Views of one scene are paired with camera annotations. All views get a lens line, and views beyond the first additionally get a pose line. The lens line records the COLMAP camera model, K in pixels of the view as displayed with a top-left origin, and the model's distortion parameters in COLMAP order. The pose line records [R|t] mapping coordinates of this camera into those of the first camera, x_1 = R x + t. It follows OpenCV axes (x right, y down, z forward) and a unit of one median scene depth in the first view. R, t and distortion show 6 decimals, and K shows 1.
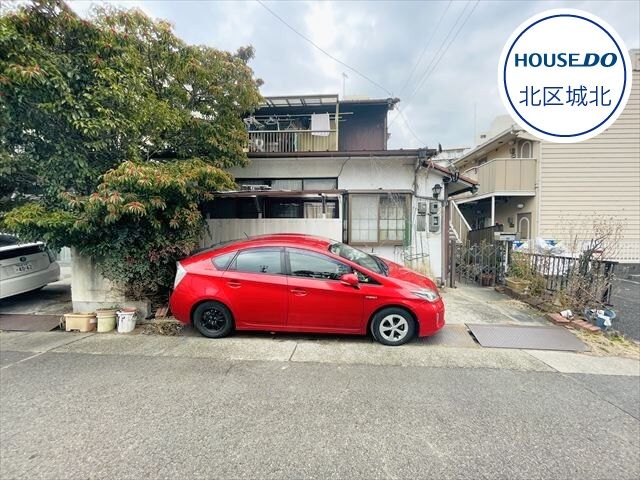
lens RADIAL K [[258.2, 0, 319.0], [0, 258.2, 239.5], [0, 0, 1]] dist [-0.003058, -0.000605]
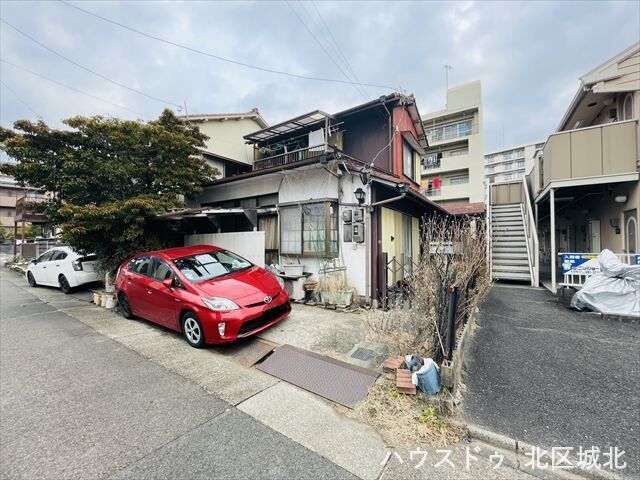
lens RADIAL K [[258.2, 0, 319.0], [0, 258.2, 239.5], [0, 0, 1]] dist [-0.003058, -0.000605]
pose [[0.861037, -0.015495, -0.508307, 1.119478], [-0.008234, 0.998980, -0.044401, -0.001224], [0.508476, 0.042416, 0.860031, 0.265260]]
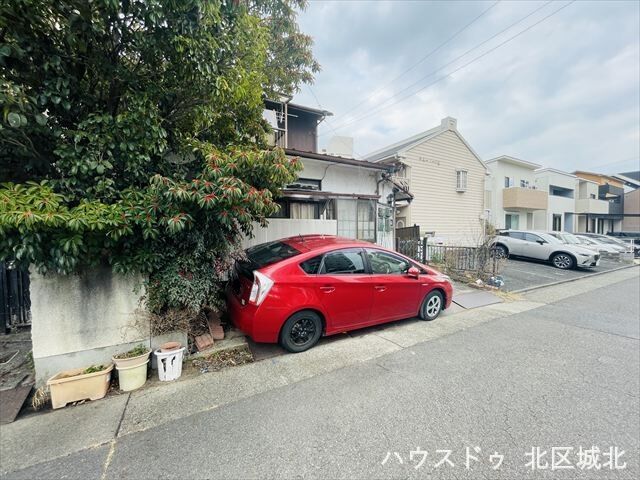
lens RADIAL K [[258.2, 0, 319.0], [0, 258.2, 239.5], [0, 0, 1]] dist [-0.003058, -0.000605]
pose [[0.839328, -0.023717, 0.543108, -0.758938], [0.021632, 0.999714, 0.010225, -0.016423], [-0.543195, 0.003166, 0.839601, 0.187276]]
